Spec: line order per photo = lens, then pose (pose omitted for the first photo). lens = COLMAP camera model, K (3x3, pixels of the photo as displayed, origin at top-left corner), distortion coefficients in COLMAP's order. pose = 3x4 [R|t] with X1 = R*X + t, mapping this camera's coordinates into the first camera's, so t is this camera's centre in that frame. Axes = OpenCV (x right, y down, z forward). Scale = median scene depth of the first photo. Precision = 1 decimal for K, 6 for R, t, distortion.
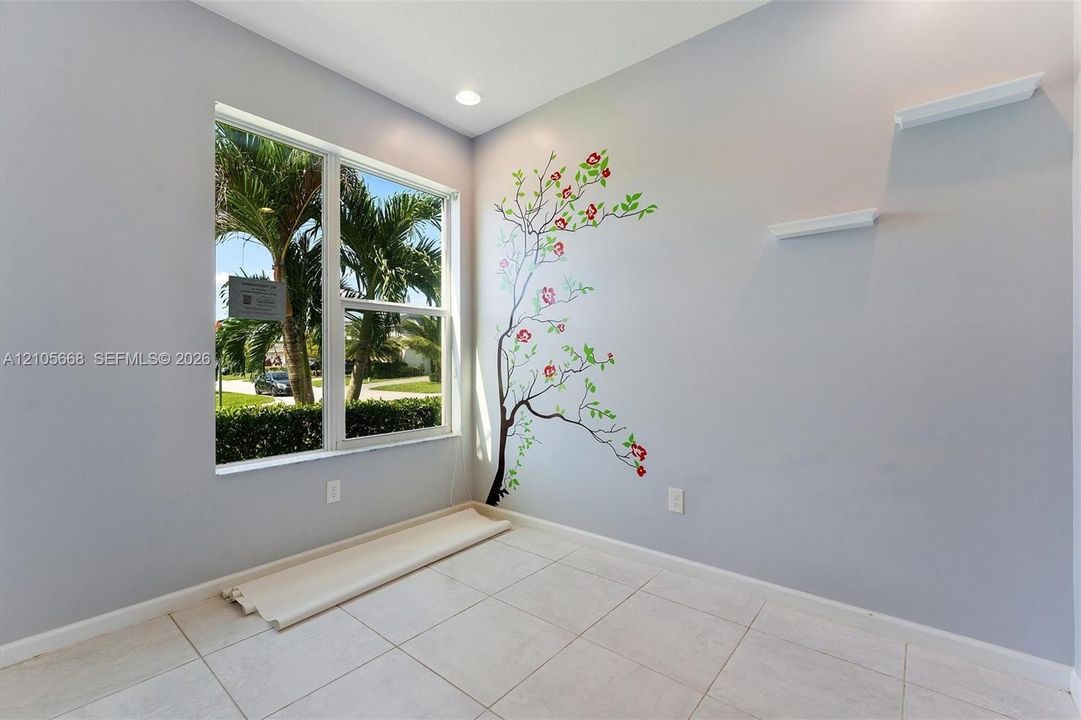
lens RADIAL K [[449.1, 0, 544.3], [0, 449.1, 364.1], [0, 0, 1]] dist [-0.008361, 0.000655]
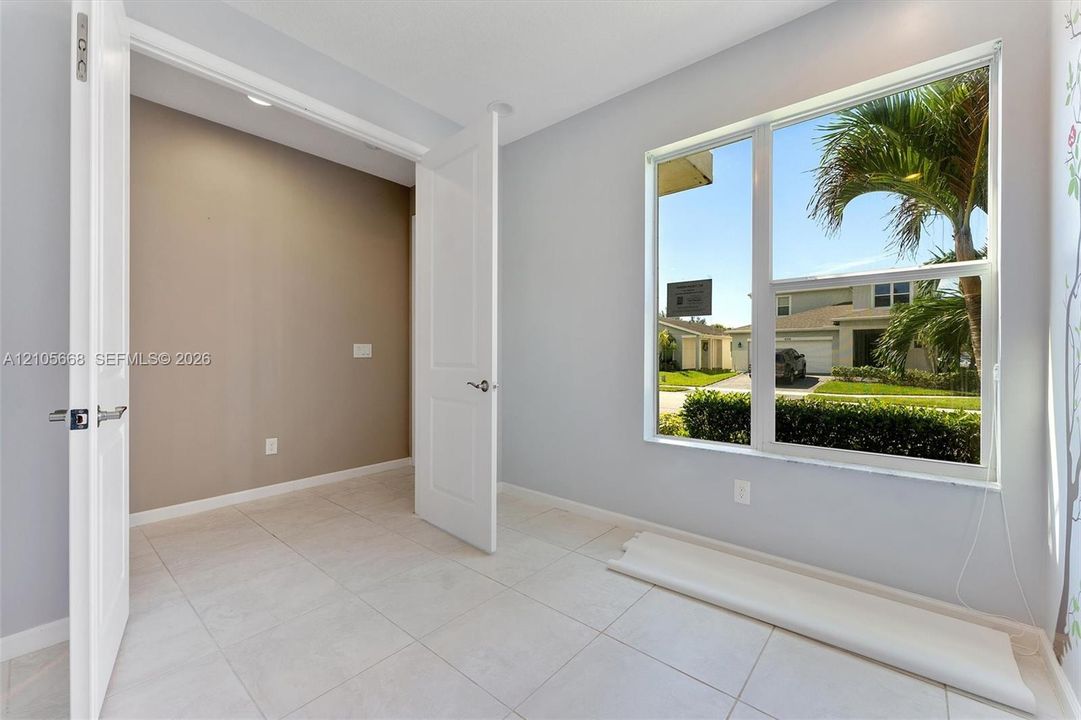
lens RADIAL K [[449.1, 0, 543.8], [0, 449.1, 353.7], [0, 0, 1]] dist [-0.008361, 0.000655]
pose [[-0.037790, -0.002247, -0.999283, 0.462746], [-0.008868, 0.999959, -0.001913, 0.001345], [0.999246, 0.008789, -0.037808, 0.598524]]
